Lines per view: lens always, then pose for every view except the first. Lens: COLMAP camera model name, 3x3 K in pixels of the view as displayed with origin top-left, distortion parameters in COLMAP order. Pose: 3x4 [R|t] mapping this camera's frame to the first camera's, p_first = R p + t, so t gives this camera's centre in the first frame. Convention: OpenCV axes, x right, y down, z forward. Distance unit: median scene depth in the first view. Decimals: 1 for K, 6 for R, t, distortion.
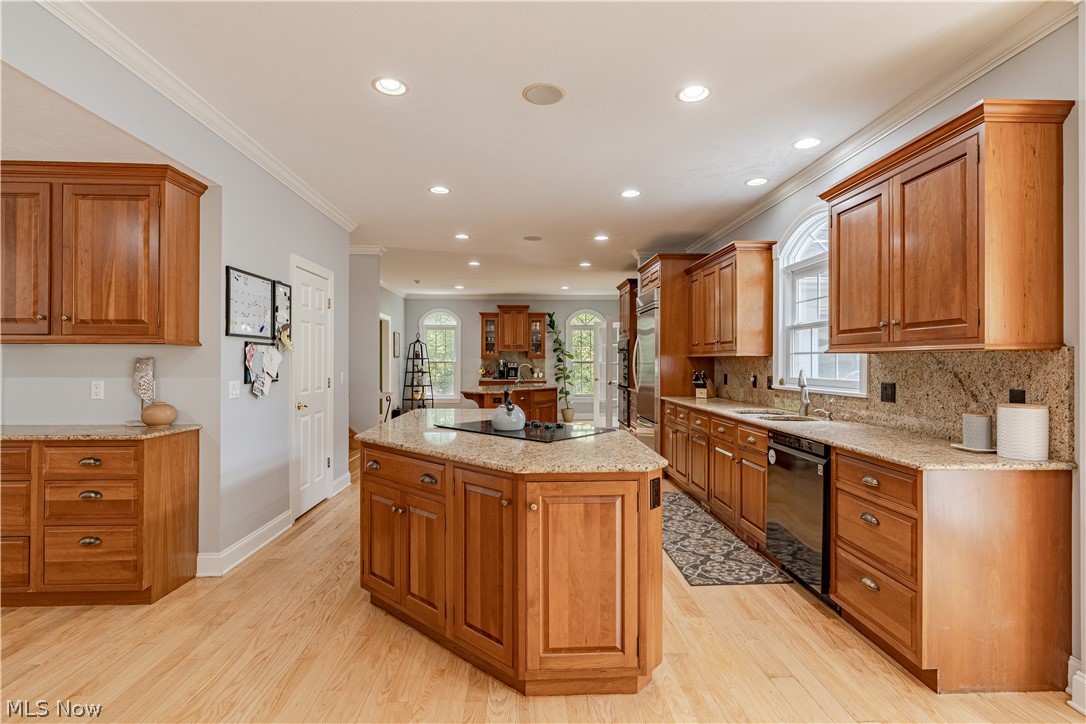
lens RADIAL K [[522.7, 0, 546.7], [0, 522.7, 357.2], [0, 0, 1]] dist [-0.001820, -0.000407]
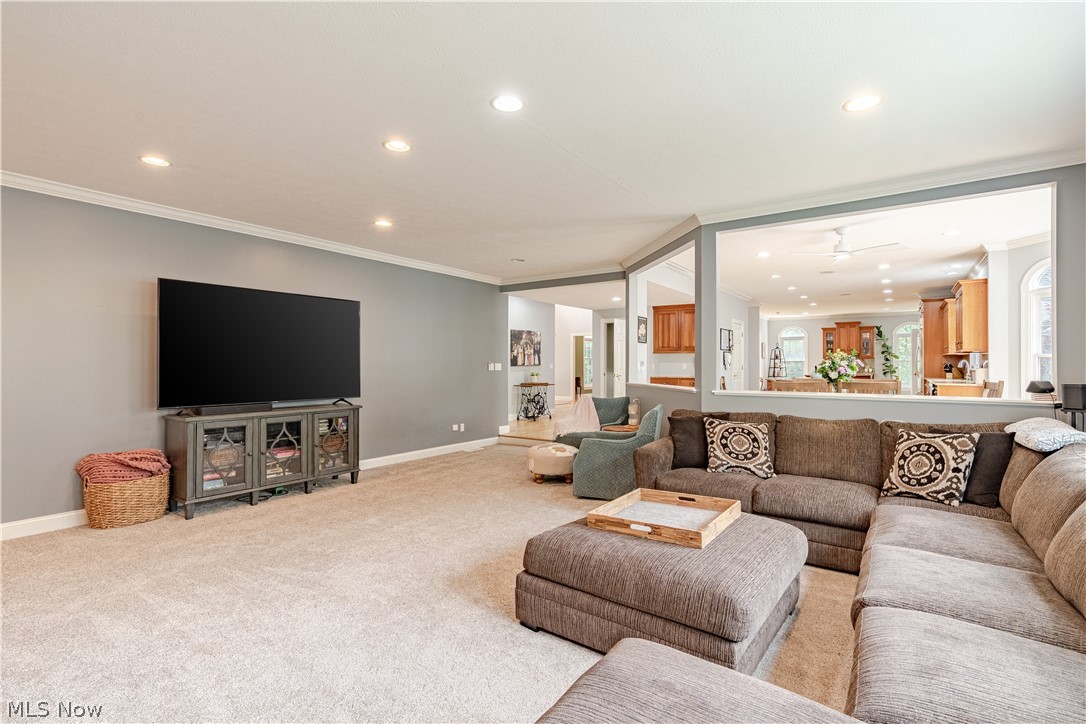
lens RADIAL K [[496.2, 0, 550.1], [0, 496.2, 363.3], [0, 0, 1]] dist [-0.004030, -0.000141]
pose [[0.790991, -0.001858, -0.611825, 0.401801], [0.004361, 0.999987, 0.002601, 0.027058], [0.611812, -0.004726, 0.790989, -1.914996]]
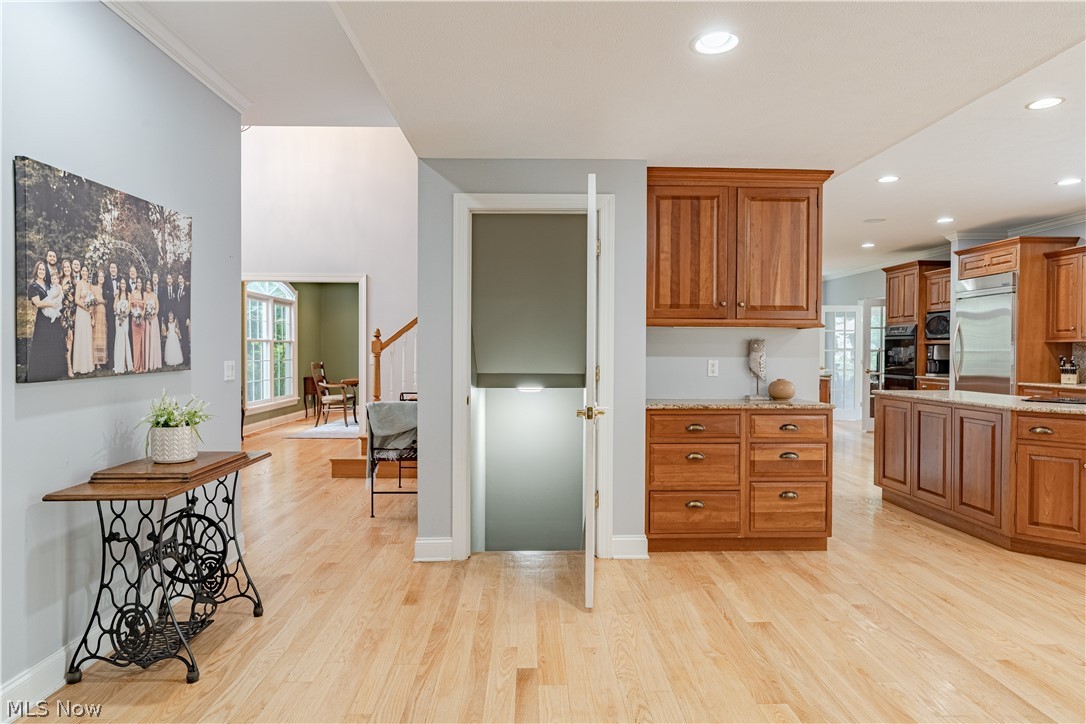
lens RADIAL K [[618.3, 0, 542.2], [0, 618.3, 358.6], [0, 0, 1]] dist [-0.011955, 0.003566]
pose [[0.999552, 0.001800, -0.029884, -1.062558], [-0.001227, 0.999816, 0.019163, 0.015273], [0.029913, -0.019118, 0.999370, -0.303986]]
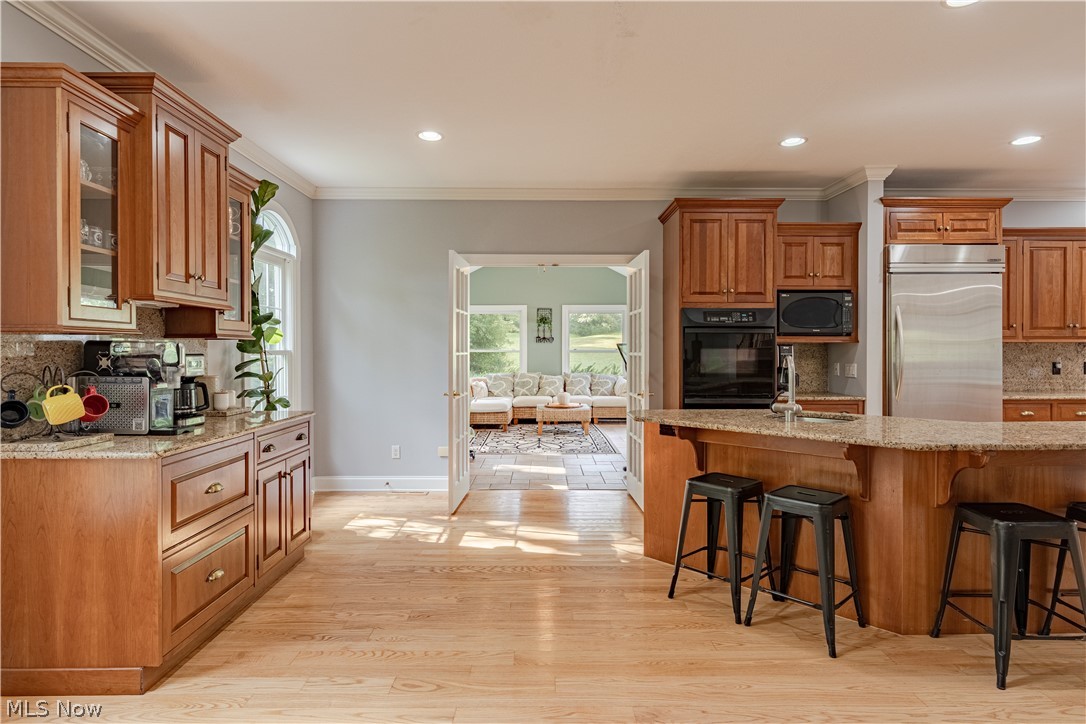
lens RADIAL K [[564.3, 0, 544.5], [0, 564.3, 357.4], [0, 0, 1]] dist [-0.001814, 0.000228]
pose [[0.044362, -0.010381, 0.998962, -0.978131], [-0.003779, 0.999937, 0.010559, 0.024893], [-0.999008, -0.004244, 0.044320, 2.639073]]
